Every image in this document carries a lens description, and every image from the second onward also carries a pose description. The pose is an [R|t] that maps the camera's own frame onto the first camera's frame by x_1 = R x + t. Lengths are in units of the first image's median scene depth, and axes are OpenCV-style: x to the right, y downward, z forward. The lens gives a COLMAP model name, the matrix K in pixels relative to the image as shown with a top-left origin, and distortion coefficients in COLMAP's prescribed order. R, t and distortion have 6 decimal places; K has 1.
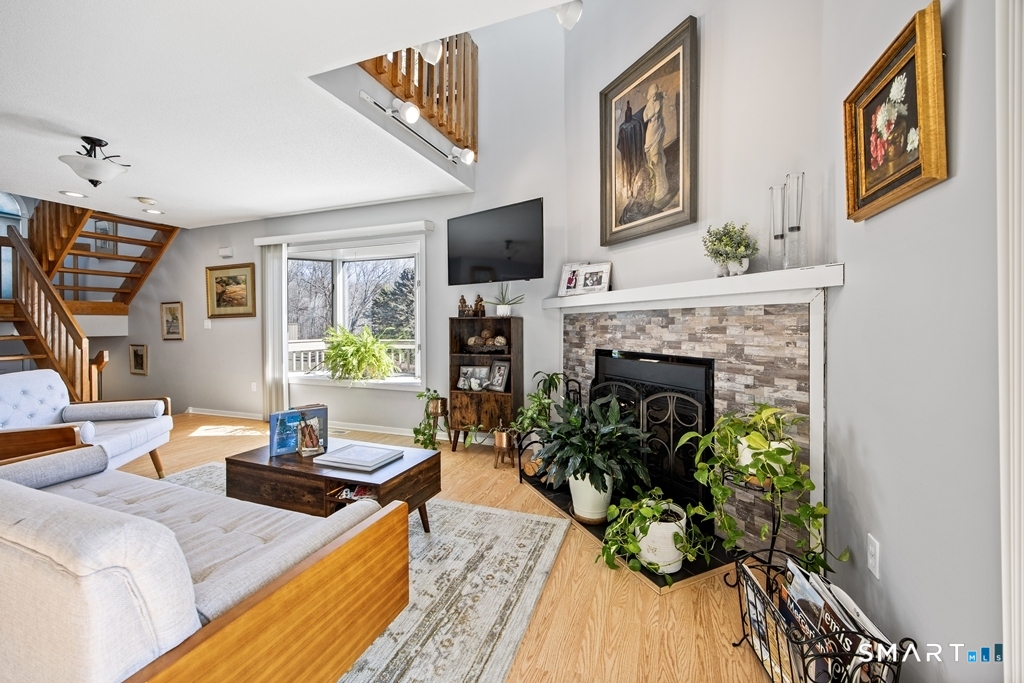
lens RADIAL K [[418.3, 0, 507.9], [0, 418.3, 319.3], [0, 0, 1]] dist [0.001066, 0.000238]
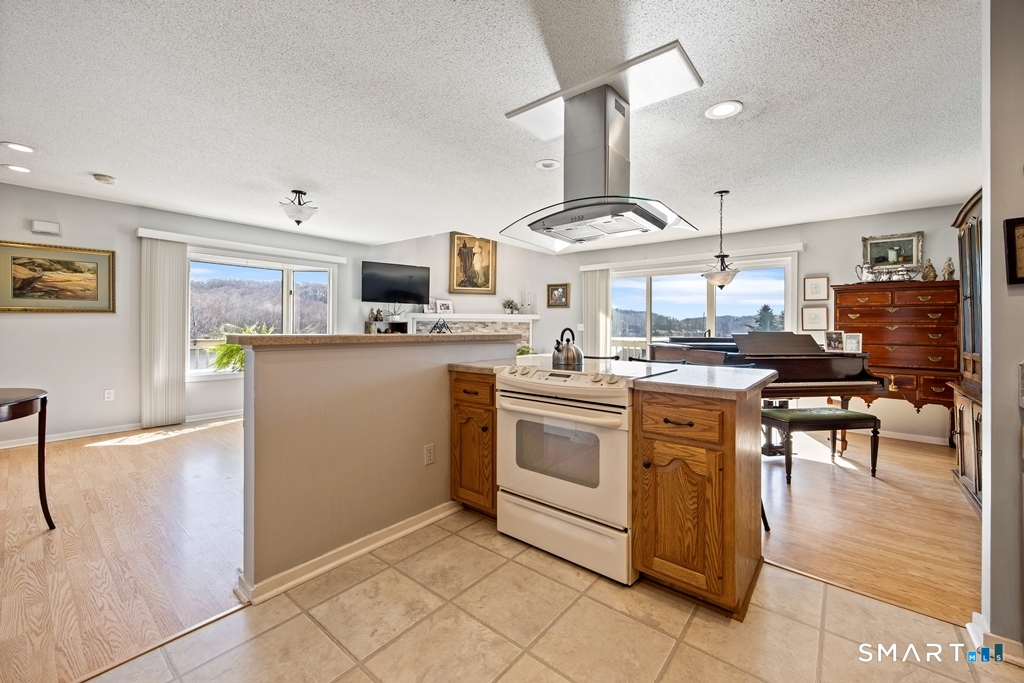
lens RADIAL K [[418.3, 0, 507.9], [0, 418.3, 319.3], [0, 0, 1]] dist [0.001066, 0.000238]
pose [[0.329044, 0.021135, 0.944078, -1.955518], [-0.025249, 0.999589, -0.013577, -0.003994], [-0.943977, -0.019370, 0.329442, -0.109611]]
